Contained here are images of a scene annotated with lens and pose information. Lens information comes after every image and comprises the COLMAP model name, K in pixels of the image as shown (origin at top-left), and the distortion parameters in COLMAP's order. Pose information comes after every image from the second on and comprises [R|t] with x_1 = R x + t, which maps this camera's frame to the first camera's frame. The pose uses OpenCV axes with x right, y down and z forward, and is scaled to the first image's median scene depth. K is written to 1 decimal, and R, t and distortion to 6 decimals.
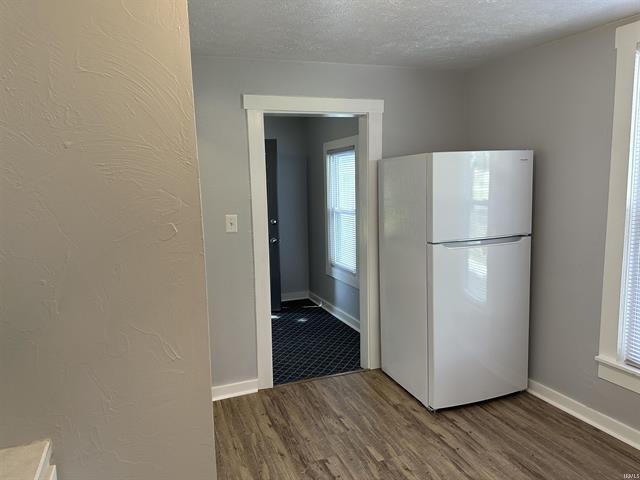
lens RADIAL K [[450.0, 0, 320.0], [0, 450.0, 240.0], [0, 0, 1]] dist [0.102638, -0.117257]
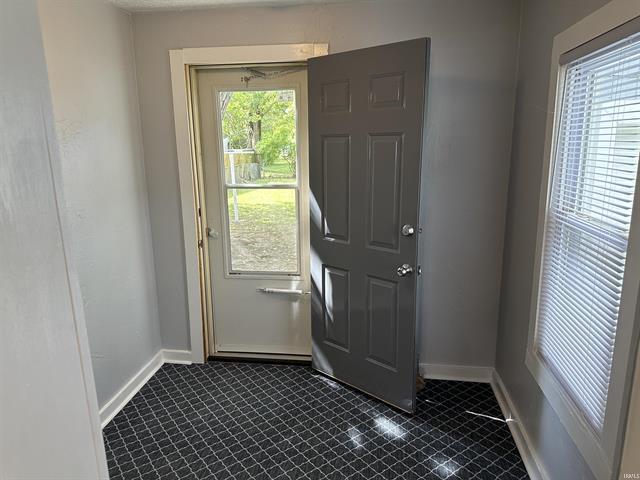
lens RADIAL K [[450.0, 0, 320.0], [0, 450.0, 240.0], [0, 0, 1]] dist [0.102638, -0.117257]
pose [[0.865477, 0.115755, -0.487392, 0.044477], [-0.068978, 0.991206, 0.112924, -0.077404], [0.496177, -0.064114, 0.865851, 0.565394]]
